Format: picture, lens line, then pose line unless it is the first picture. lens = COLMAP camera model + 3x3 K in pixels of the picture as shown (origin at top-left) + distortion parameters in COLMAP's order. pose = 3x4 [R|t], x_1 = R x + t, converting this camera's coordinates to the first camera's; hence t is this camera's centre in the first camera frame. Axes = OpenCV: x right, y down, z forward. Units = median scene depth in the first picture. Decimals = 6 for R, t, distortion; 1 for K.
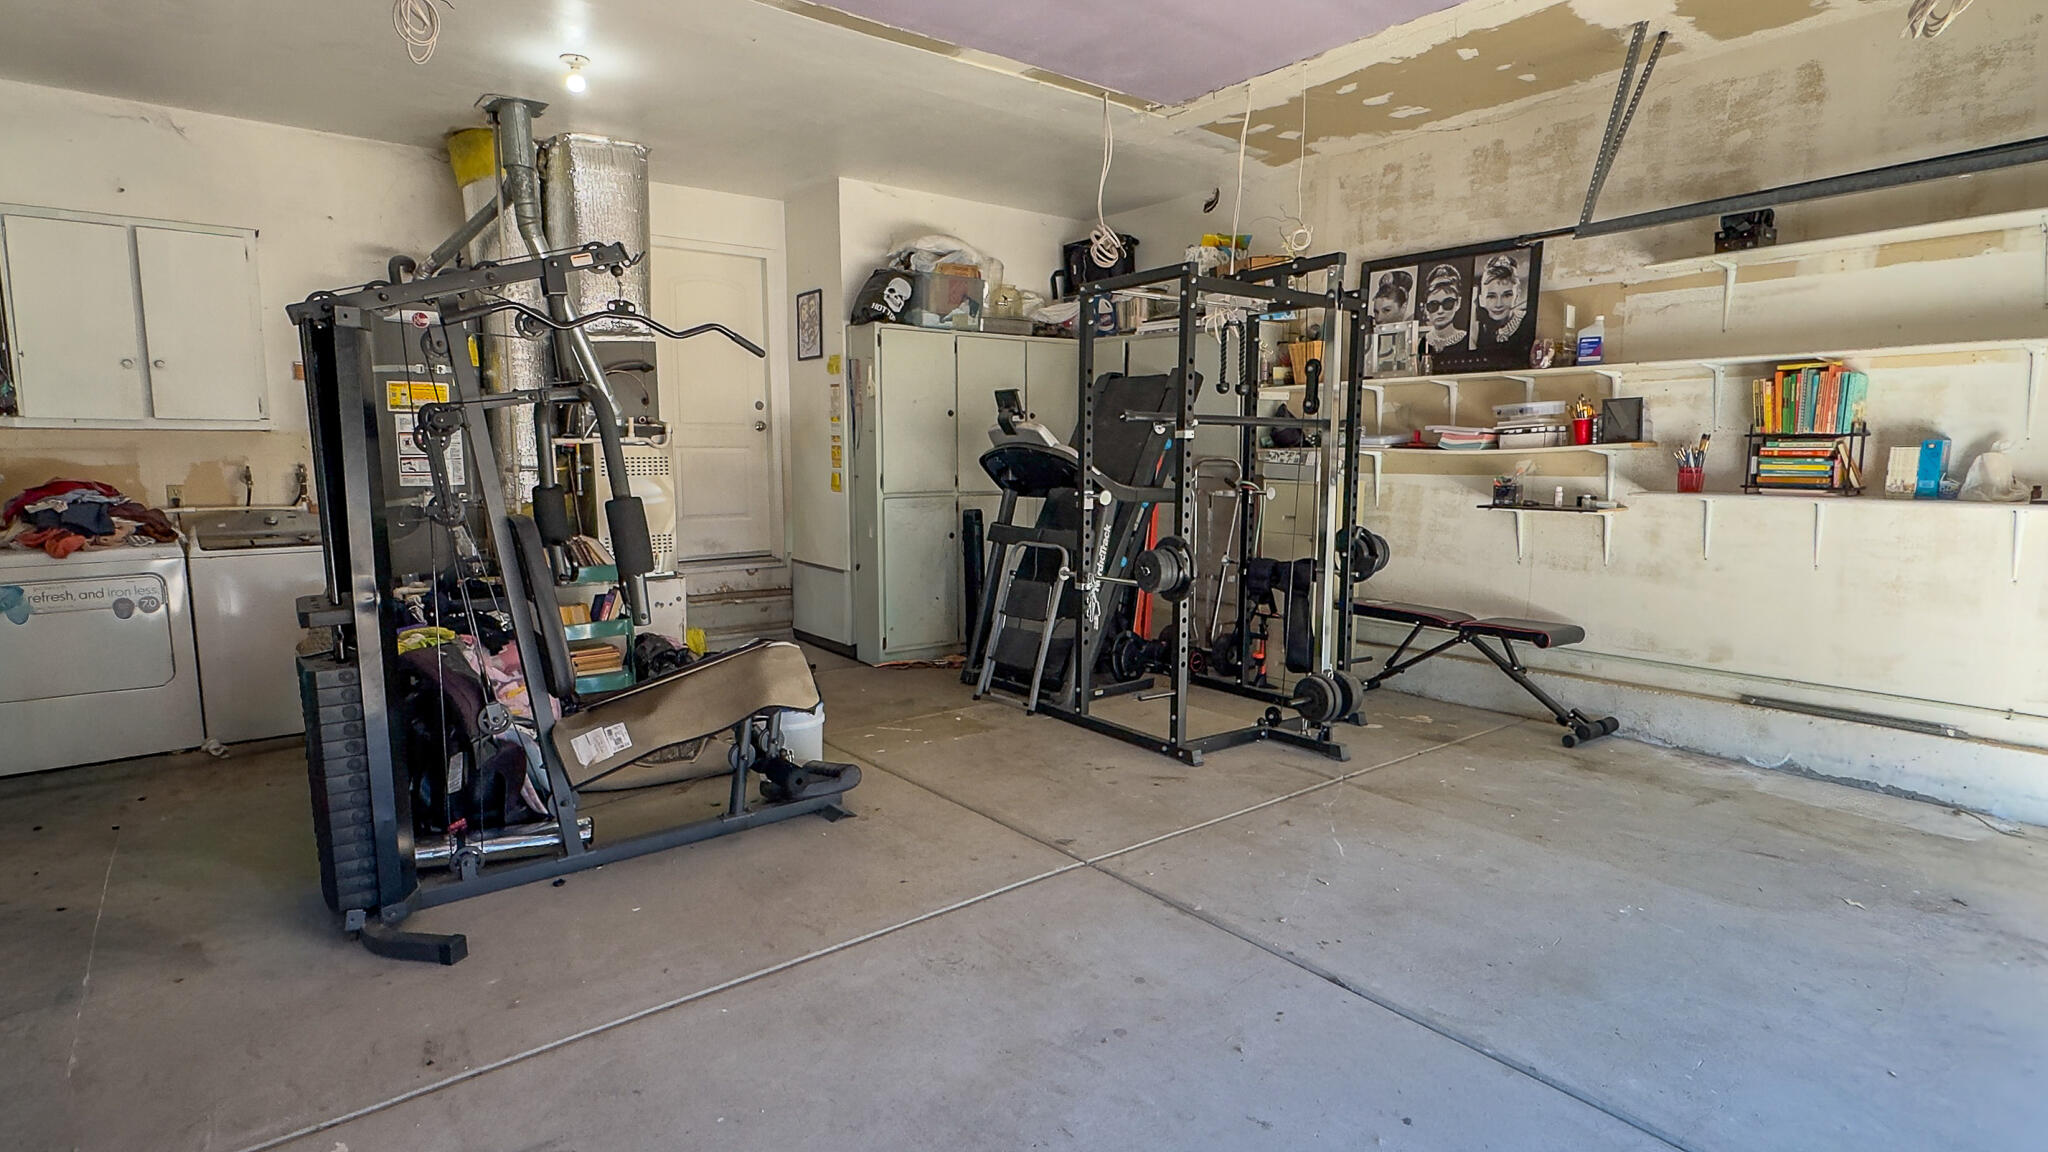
lens RADIAL K [[985.7, 0, 1024.0], [0, 985.7, 576.0], [0, 0, 1]] dist [-0.018576, -0.000167]
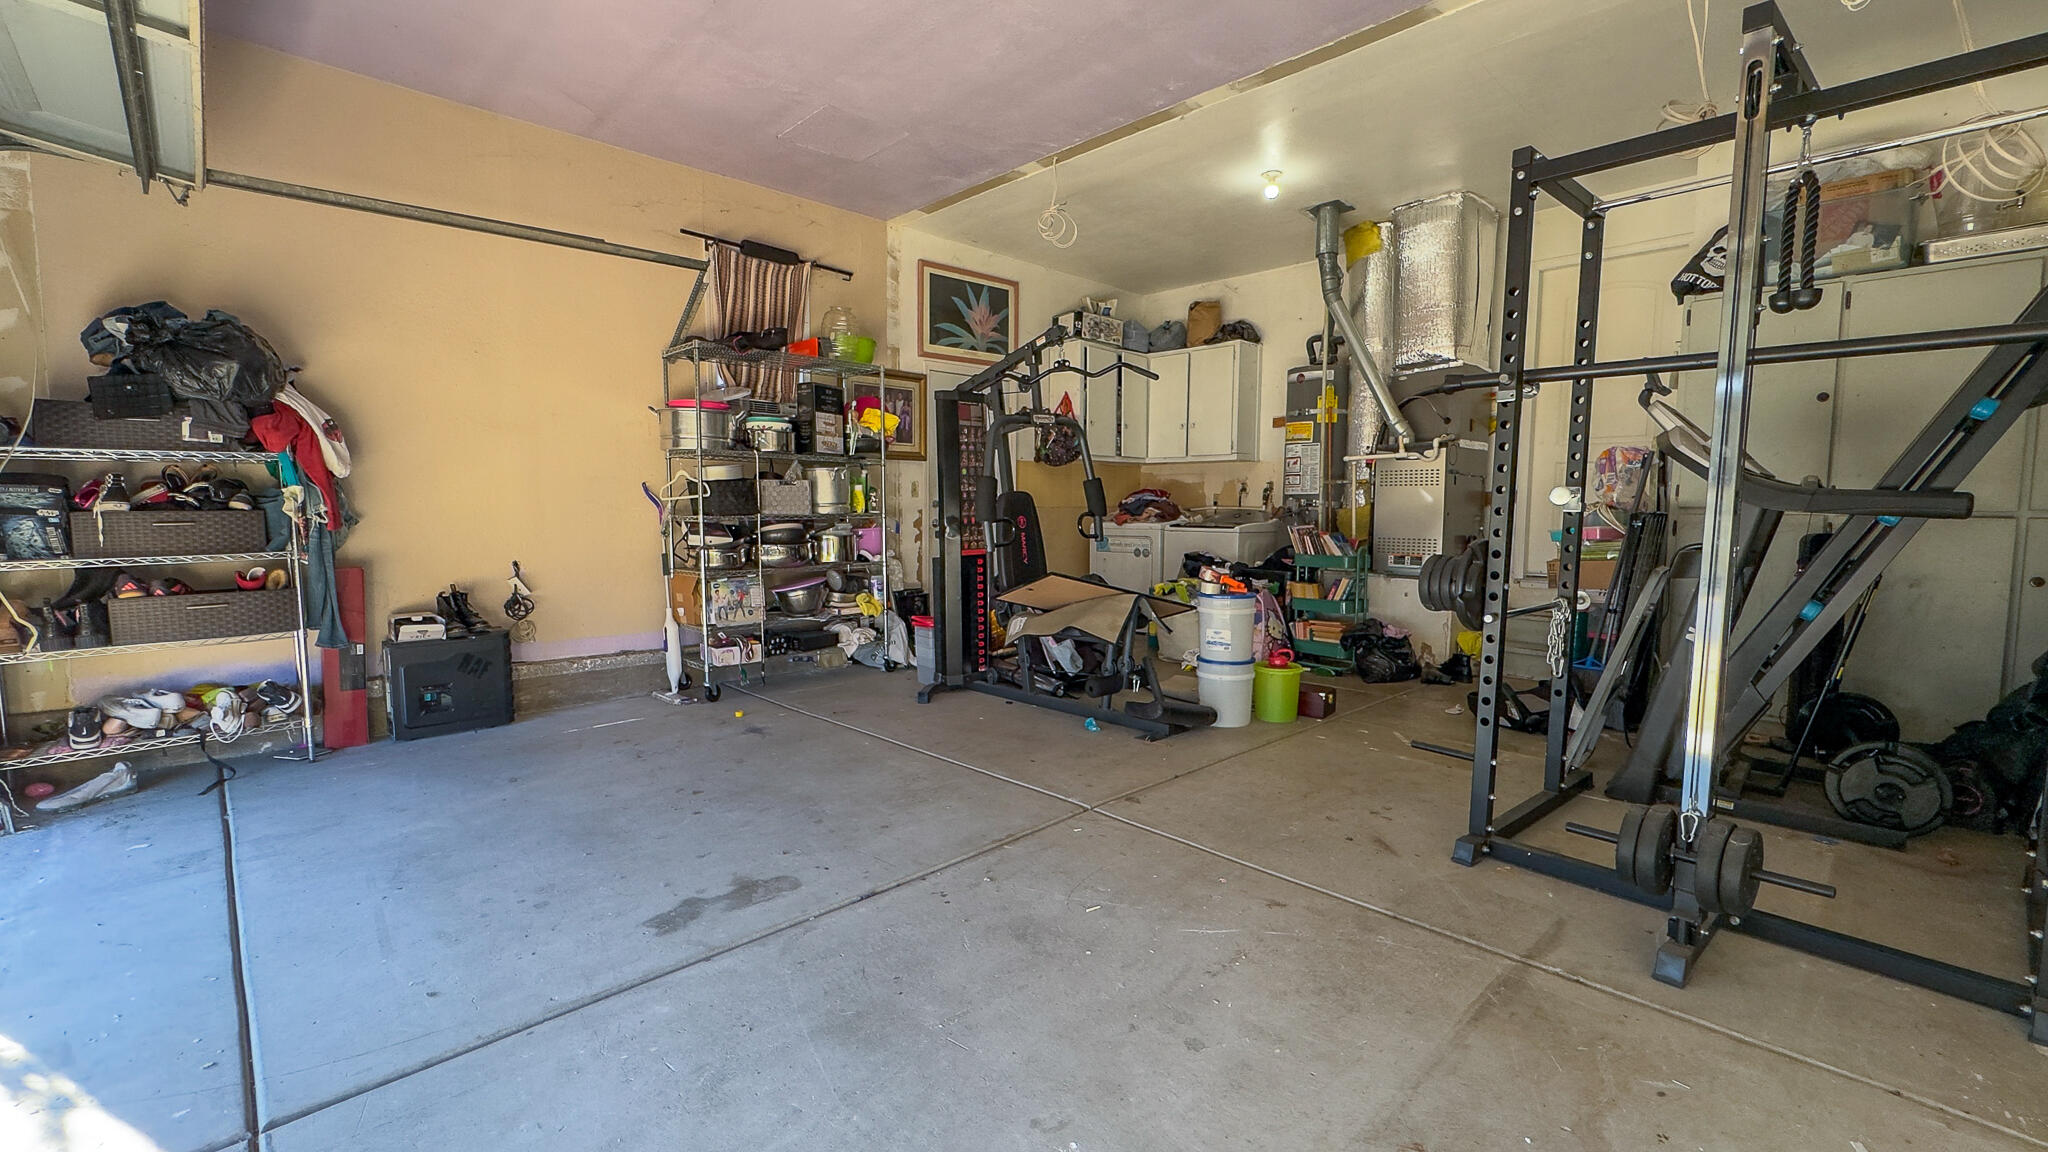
lens RADIAL K [[848.1, 0, 1024.0], [0, 848.1, 576.0], [0, 0, 1]] dist [-0.000884, -0.000031]
pose [[0.116894, 0.088377, -0.989204, 0.860525], [-0.124568, 0.989471, 0.073681, -0.022931], [0.985301, 0.114611, 0.126672, 0.691200]]
